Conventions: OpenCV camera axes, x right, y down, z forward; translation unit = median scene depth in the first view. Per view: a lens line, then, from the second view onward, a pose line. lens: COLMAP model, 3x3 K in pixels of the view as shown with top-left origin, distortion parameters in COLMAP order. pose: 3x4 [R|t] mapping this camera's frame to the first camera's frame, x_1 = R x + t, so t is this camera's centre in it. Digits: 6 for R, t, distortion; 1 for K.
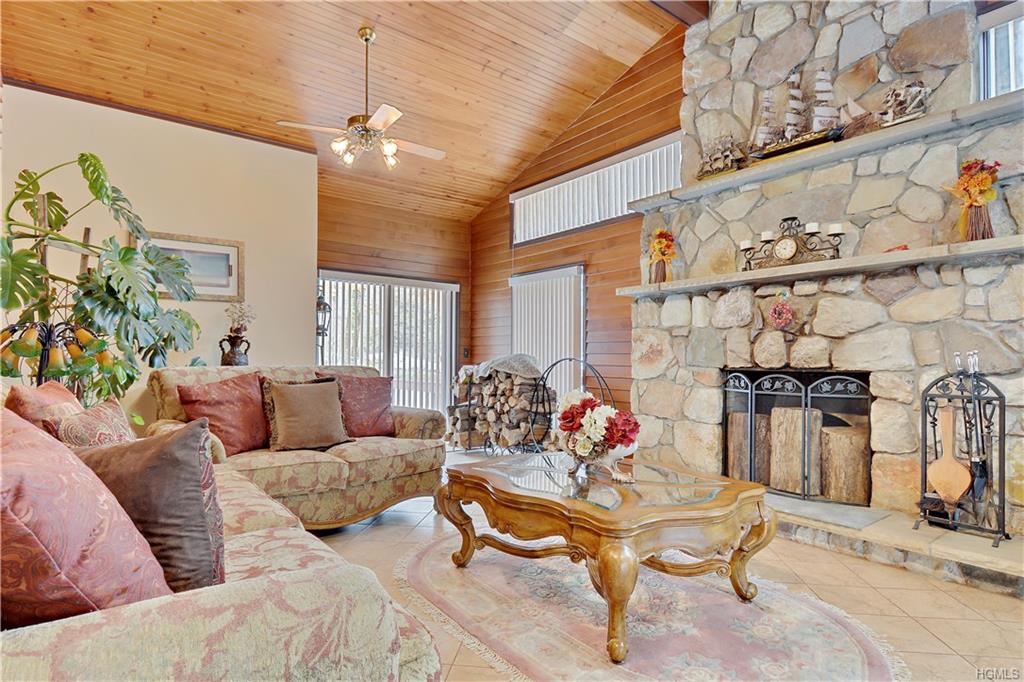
lens RADIAL K [[547.2, 0, 515.6], [0, 547.2, 350.3], [0, 0, 1]] dist [0.002486, -0.002837]
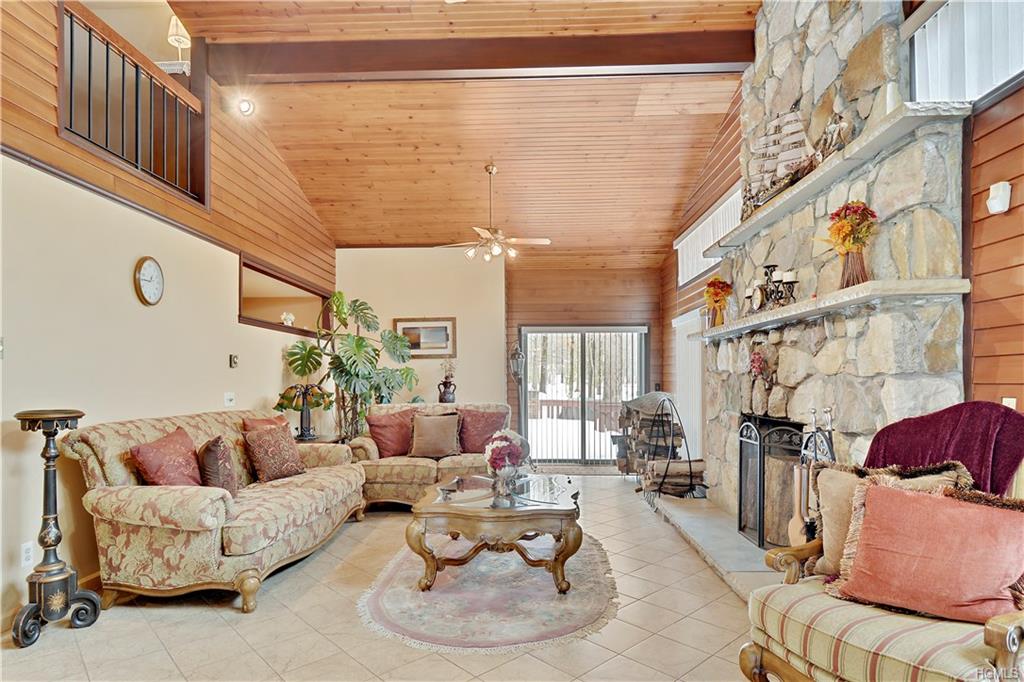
lens RADIAL K [[547.2, 0, 504.6], [0, 547.2, 373.8], [0, 0, 1]] dist [0.002486, -0.002837]
pose [[0.766761, -0.016910, -0.641710, 0.690695], [0.019338, 0.999808, -0.003239, -0.046000], [0.641642, -0.009926, 0.766940, -0.067119]]
